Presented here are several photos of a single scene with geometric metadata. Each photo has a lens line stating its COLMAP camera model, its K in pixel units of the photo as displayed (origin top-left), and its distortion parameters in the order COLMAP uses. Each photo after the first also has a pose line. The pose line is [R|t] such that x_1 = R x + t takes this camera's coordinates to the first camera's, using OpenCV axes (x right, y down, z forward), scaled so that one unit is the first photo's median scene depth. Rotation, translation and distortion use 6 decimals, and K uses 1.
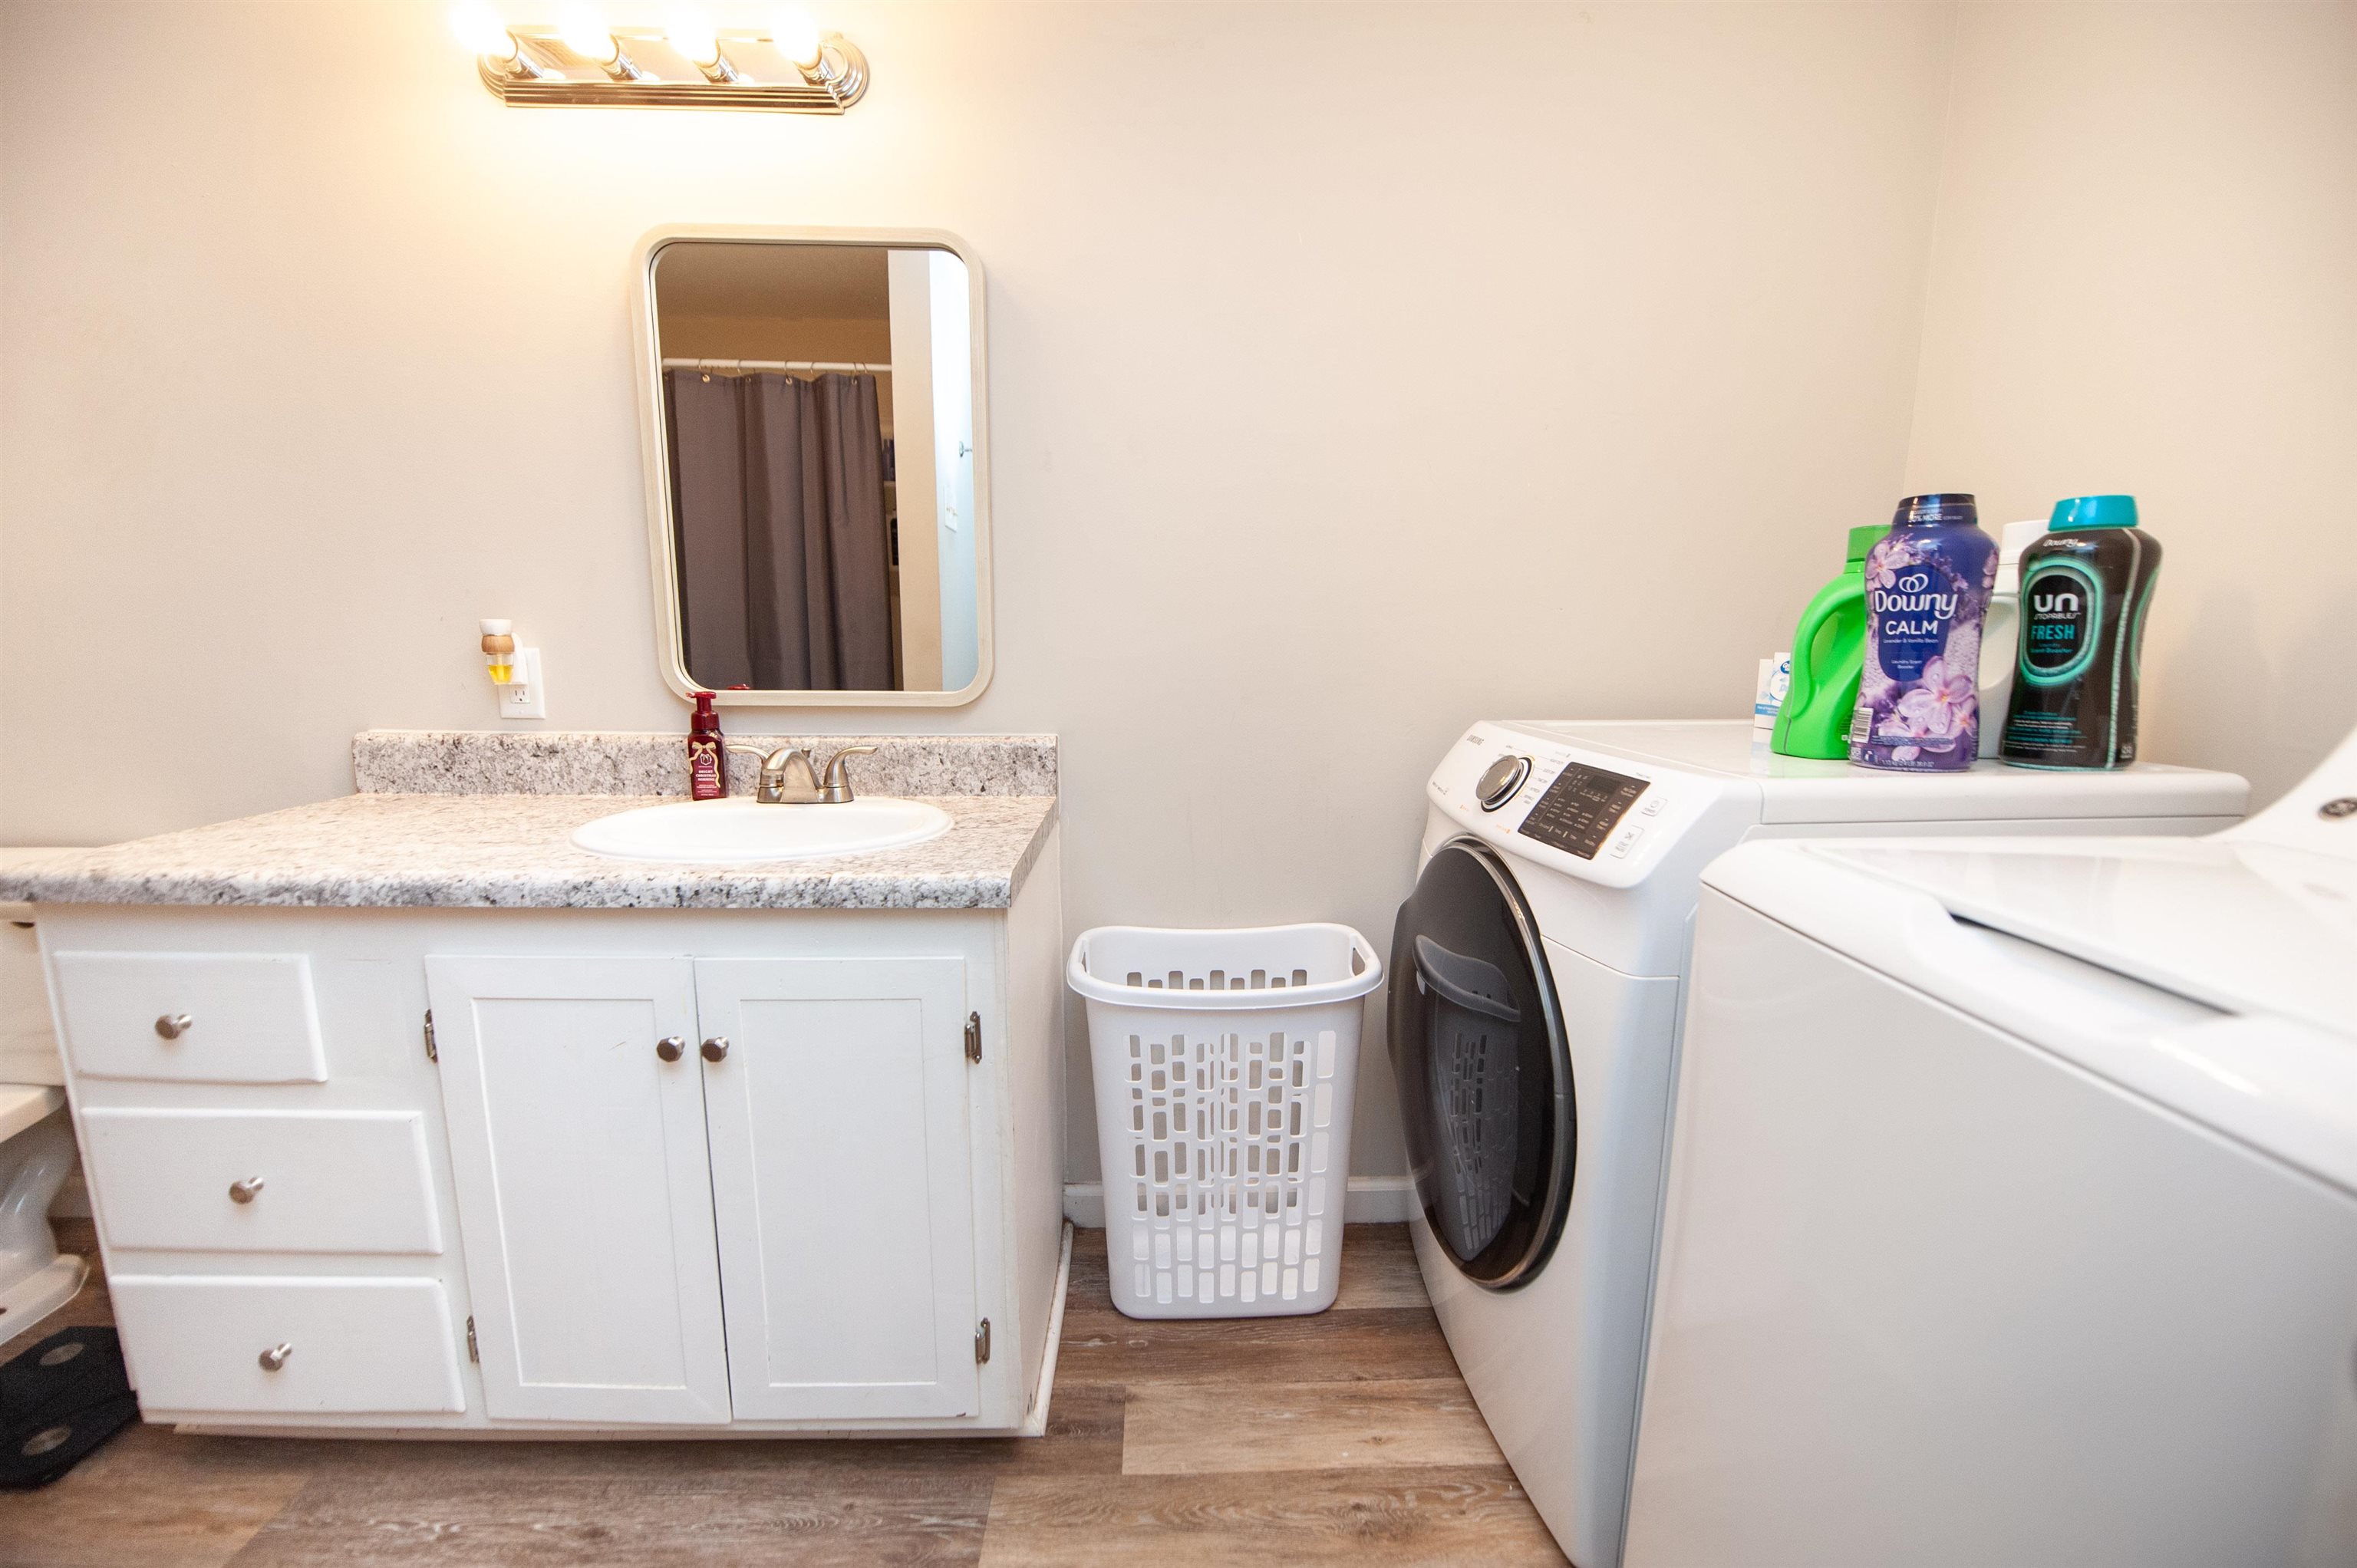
lens RADIAL K [[949.0, 0, 1175.3], [0, 949.0, 792.9], [0, 0, 1]] dist [-0.020925, -0.001650]
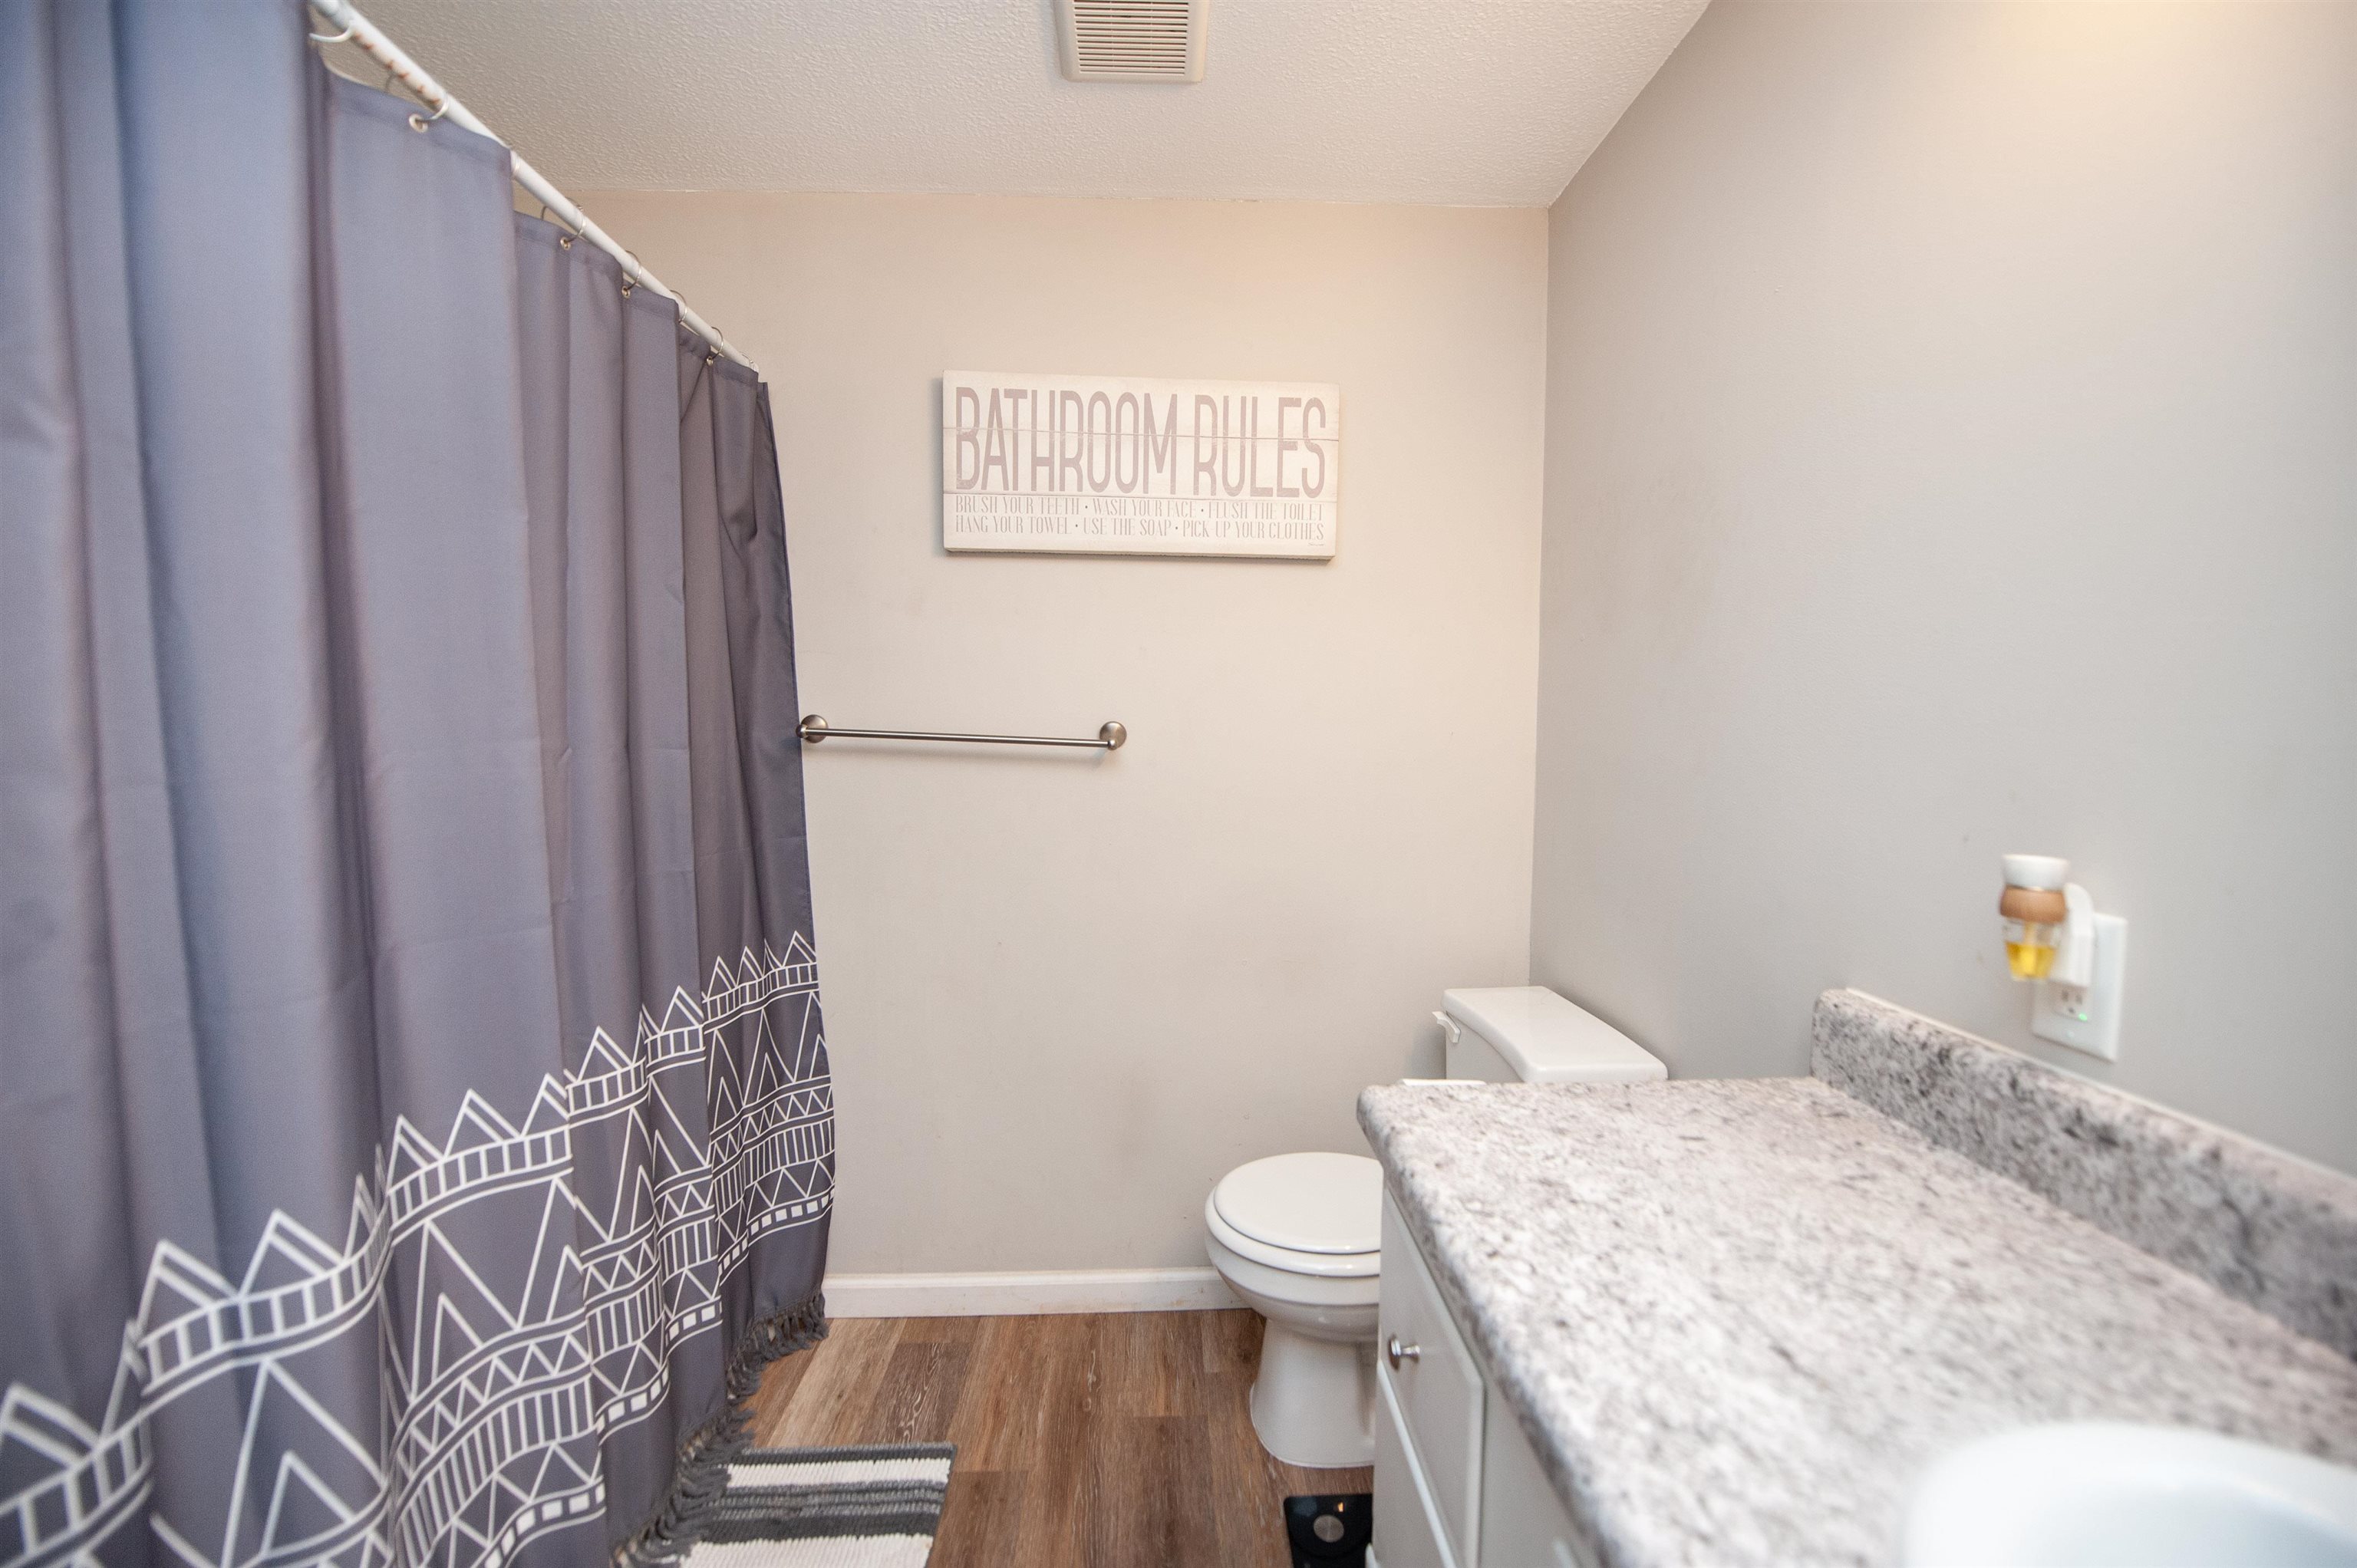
lens RADIAL K [[949.0, 0, 1191.1], [0, 949.0, 803.2], [0, 0, 1]] dist [-0.020925, -0.001650]
pose [[0.026797, 0.064672, -0.997547, -0.225897], [-0.165190, 0.984472, 0.059387, -0.166178], [0.985898, 0.163194, 0.037064, 0.512607]]
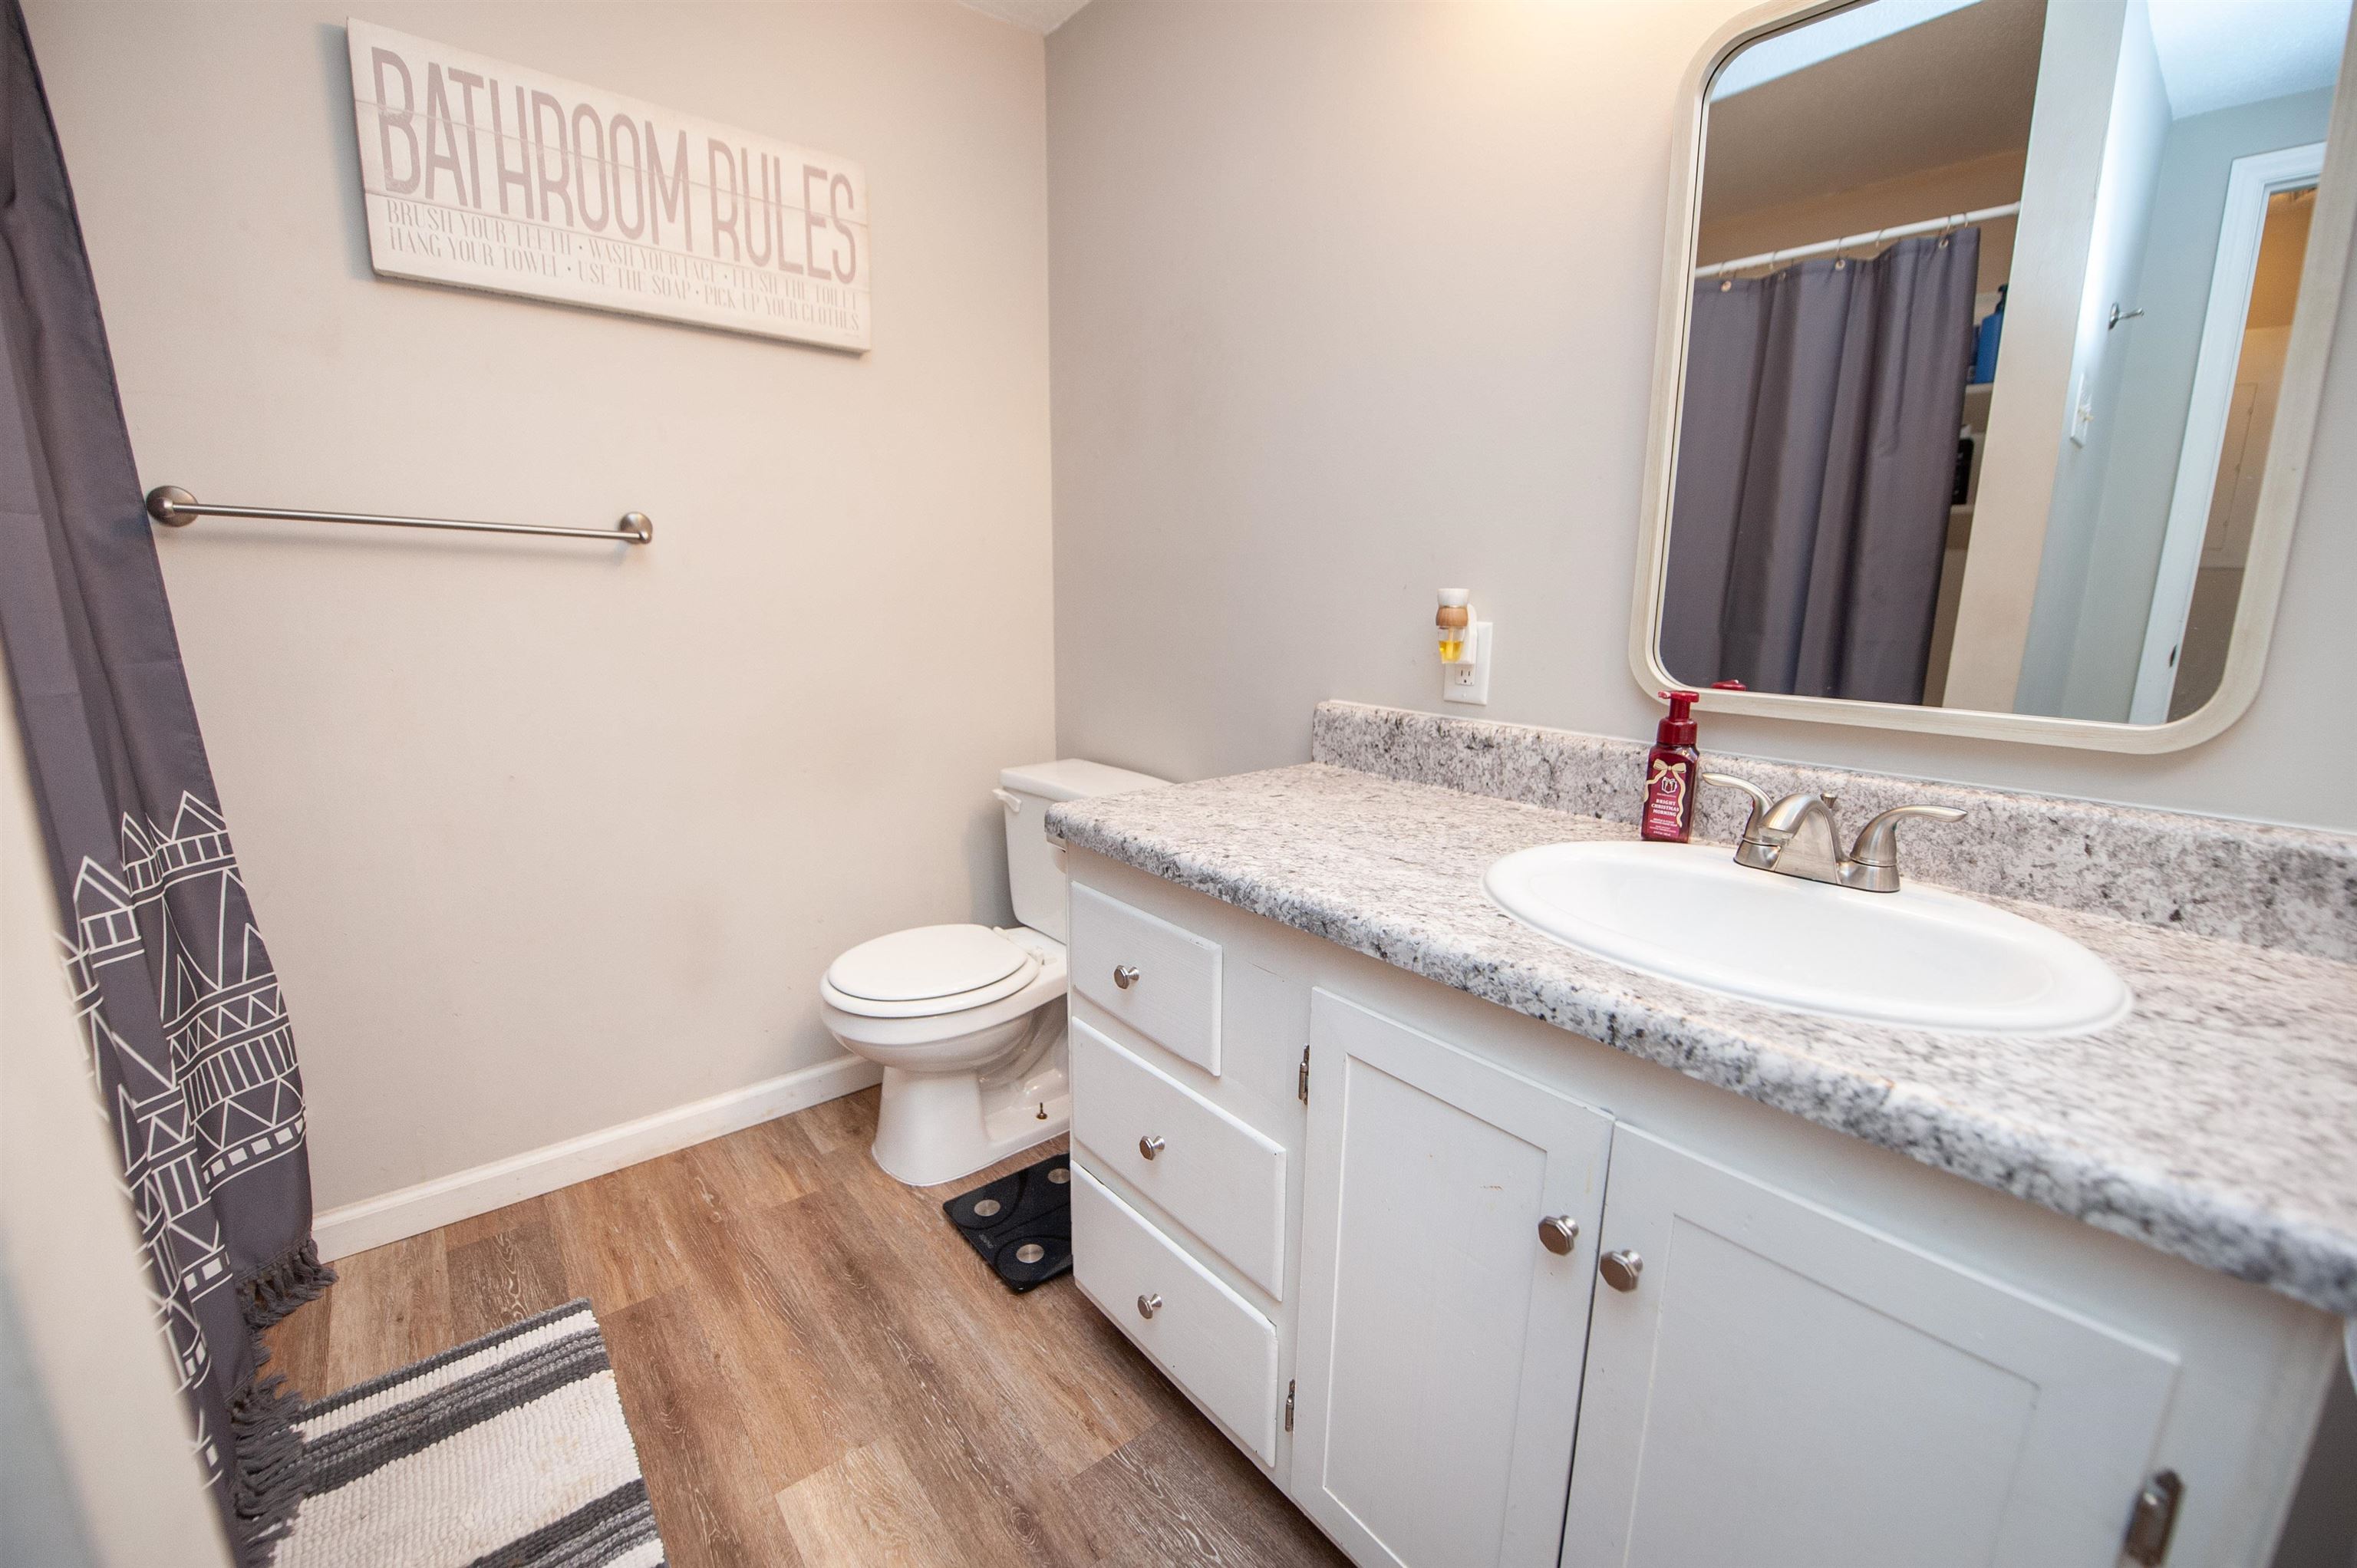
lens RADIAL K [[949.0, 0, 1203.9], [0, 949.0, 808.9], [0, 0, 1]] dist [-0.020925, -0.001650]
pose [[0.629305, 0.171571, -0.757984, -0.168875], [-0.127507, 0.984904, 0.117073, -0.056230], [0.766627, 0.022974, 0.641681, 0.261302]]
